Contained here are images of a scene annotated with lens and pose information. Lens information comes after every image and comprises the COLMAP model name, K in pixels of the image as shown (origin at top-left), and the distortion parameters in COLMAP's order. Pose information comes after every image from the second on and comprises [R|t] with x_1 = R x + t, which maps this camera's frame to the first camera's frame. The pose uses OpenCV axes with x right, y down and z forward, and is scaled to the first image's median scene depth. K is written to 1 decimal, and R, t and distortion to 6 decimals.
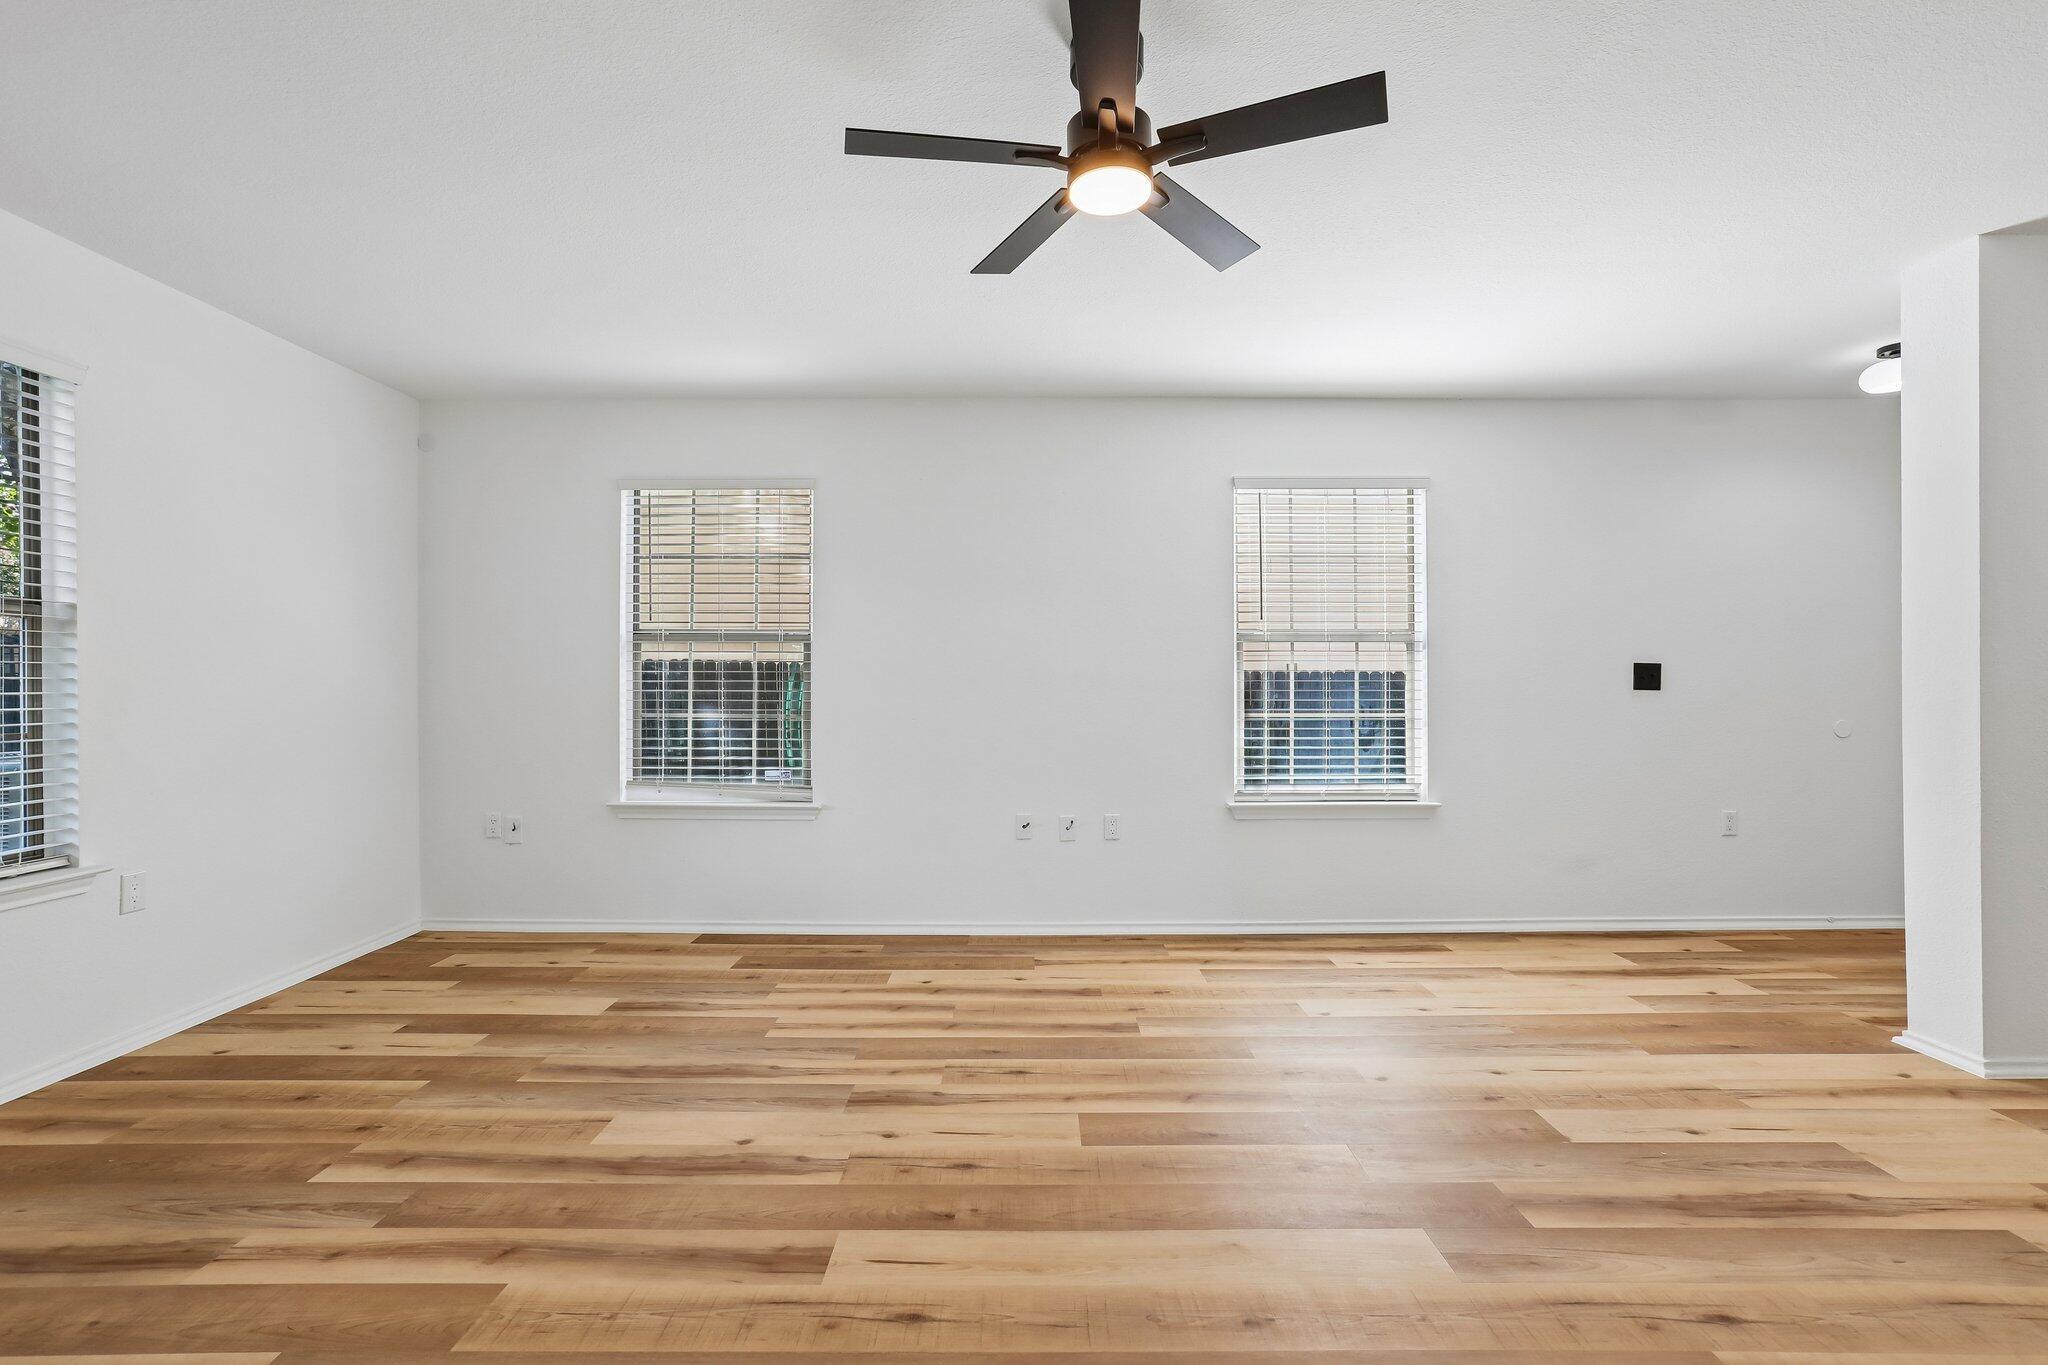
lens RADIAL K [[939.6, 0, 1021.9], [0, 939.6, 691.4], [0, 0, 1]] dist [-0.036991, 0.019915]
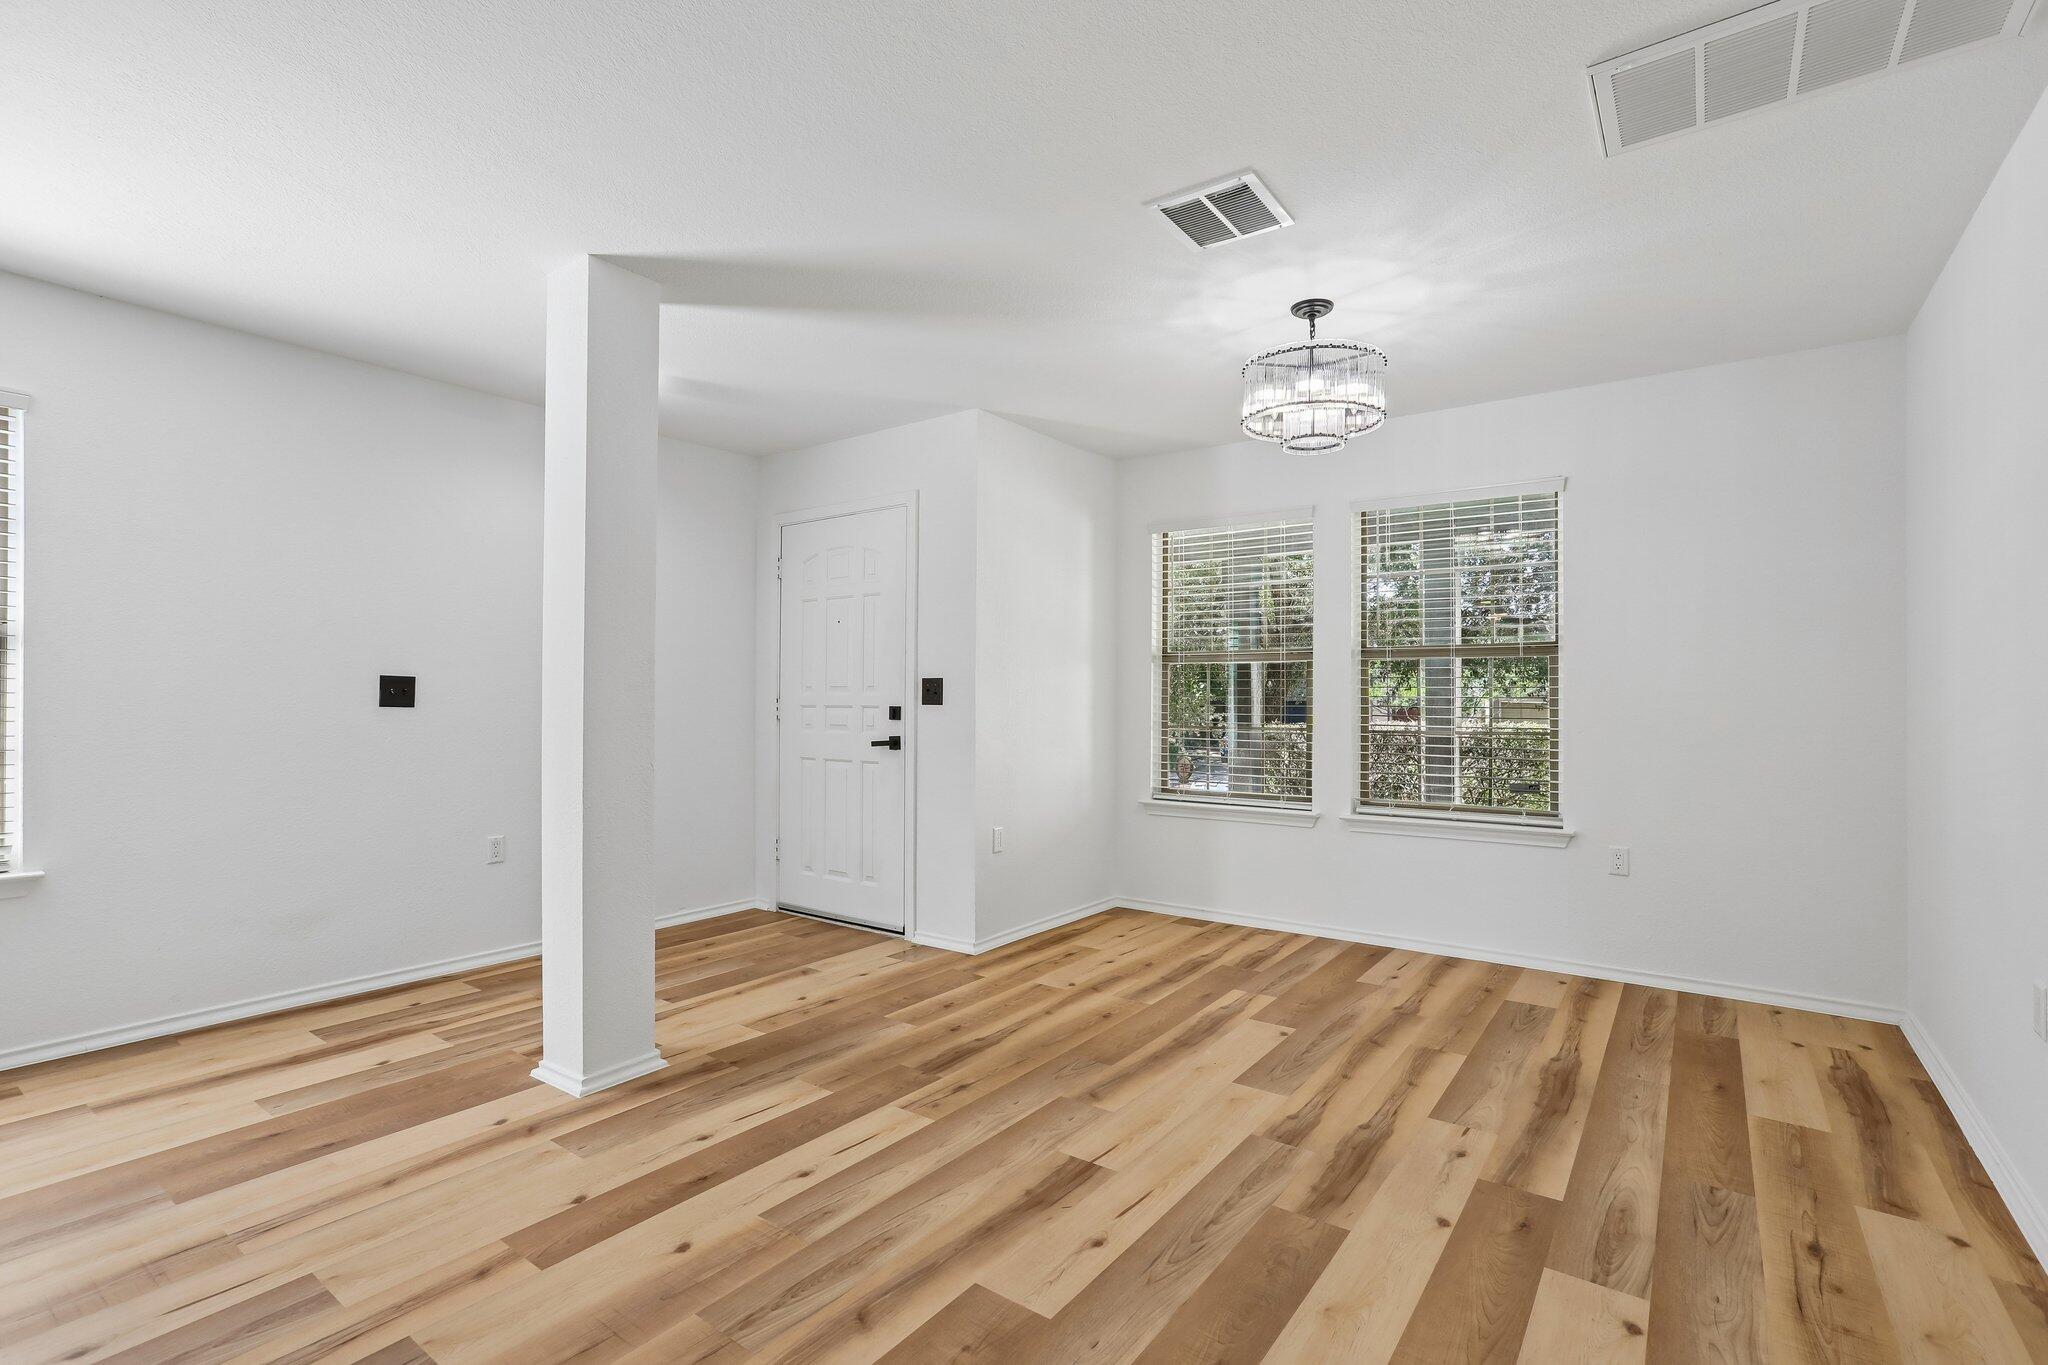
lens RADIAL K [[939.6, 0, 1024.8], [0, 939.6, 699.3], [0, 0, 1]] dist [-0.036991, 0.019915]
pose [[0.591043, 0.005983, 0.806618, 0.470738], [0.002019, 0.999958, -0.008897, 0.000220], [-0.806637, 0.006887, 0.591007, 0.021588]]
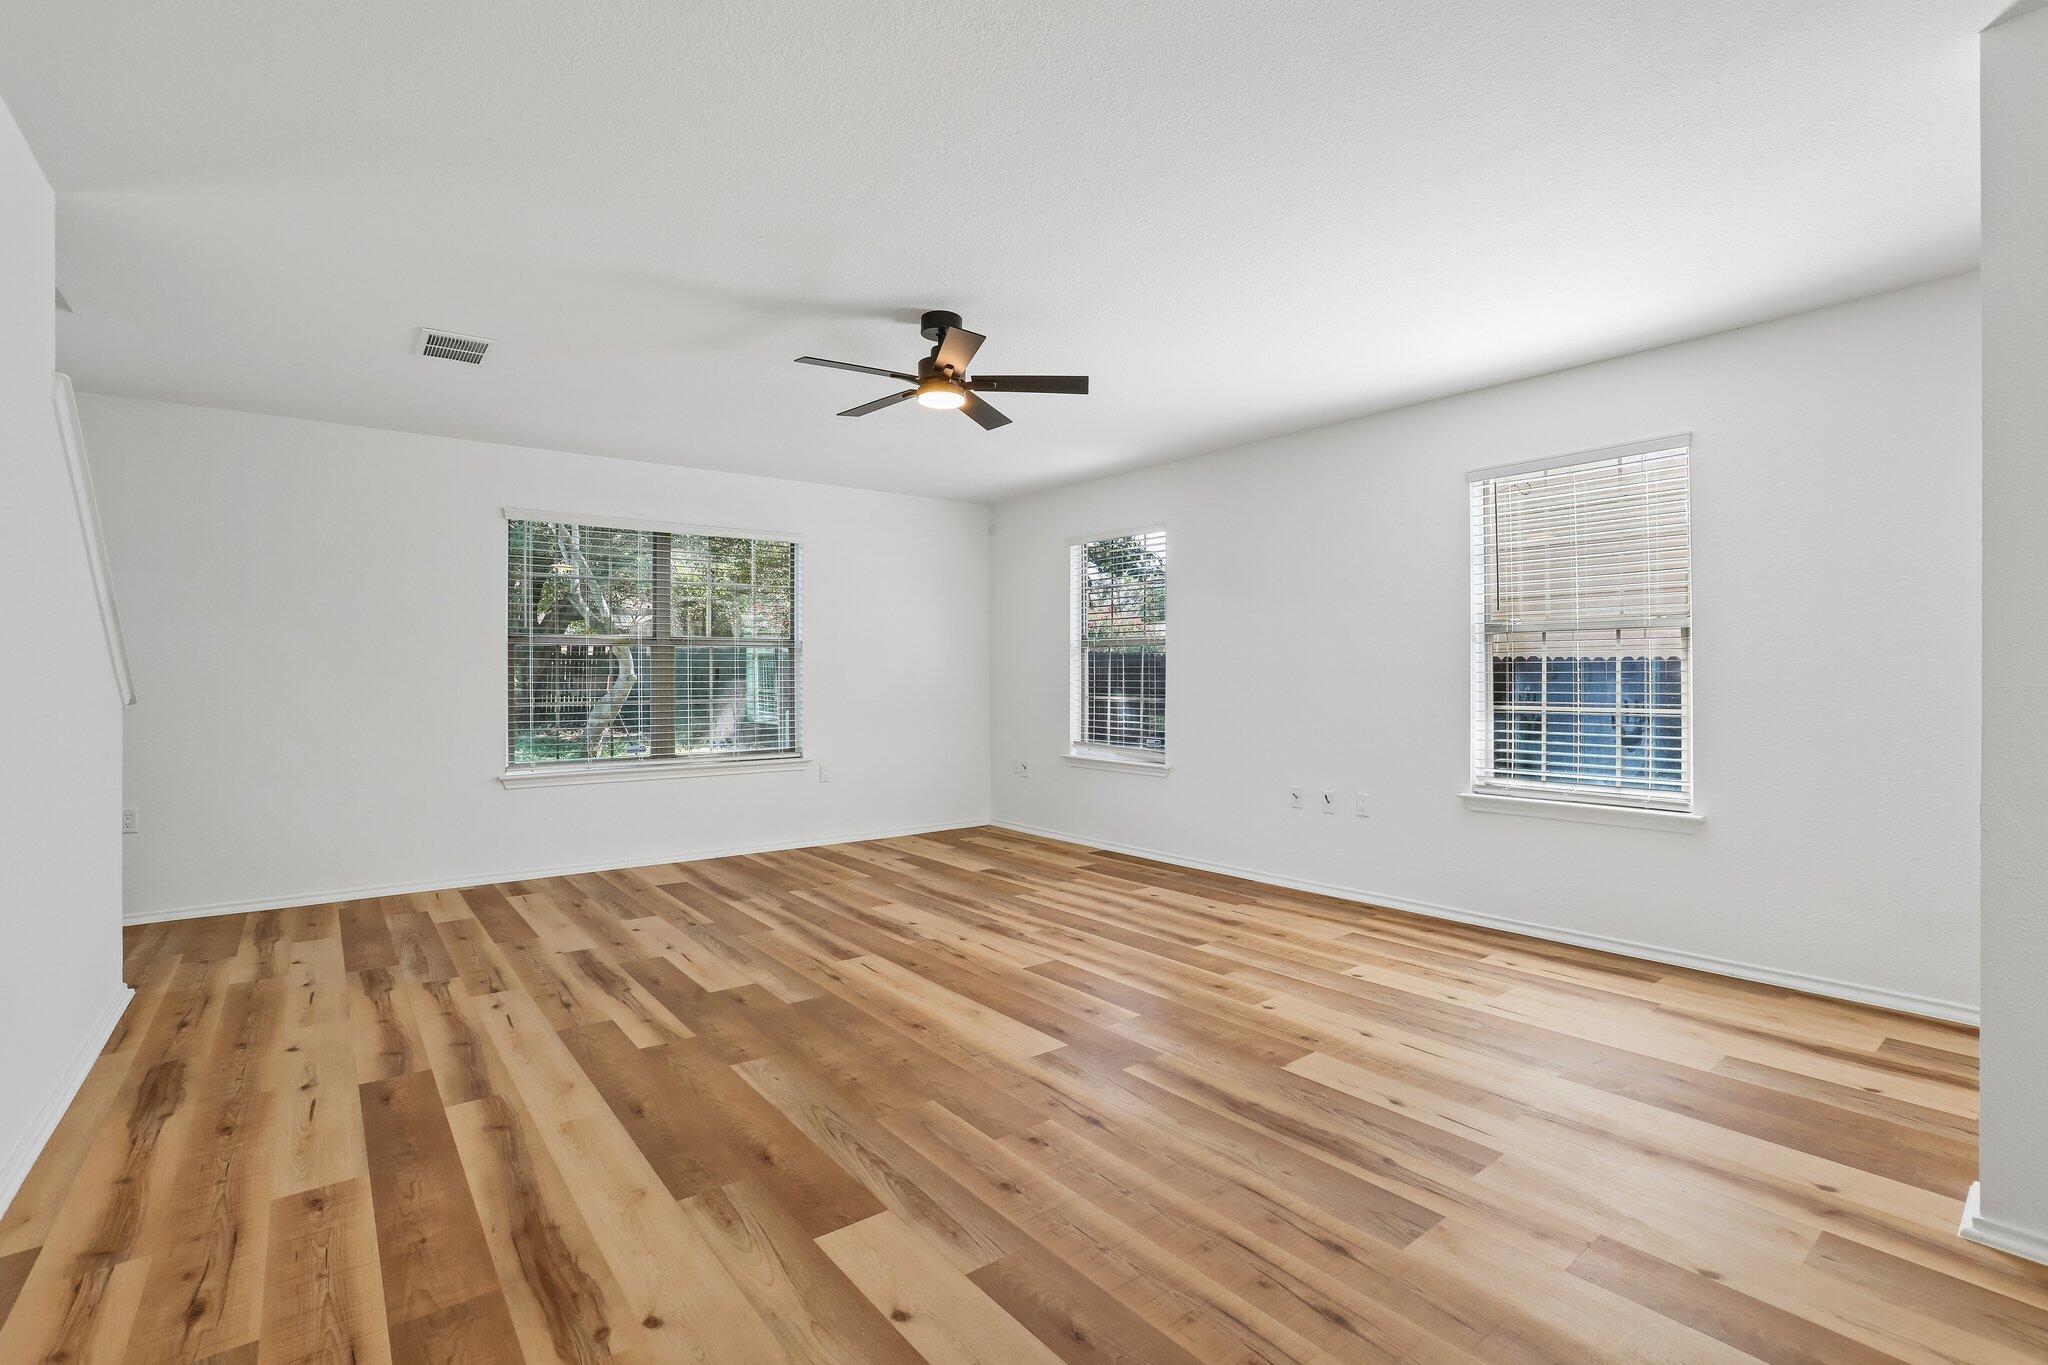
lens RADIAL K [[939.6, 0, 1024.2], [0, 939.6, 672.8], [0, 0, 1]] dist [-0.036991, 0.019915]
pose [[0.620536, -0.005256, -0.784160, 1.046881], [-0.001167, 0.999970, -0.007626, -0.004063], [0.784177, 0.005647, 0.620512, 0.003987]]
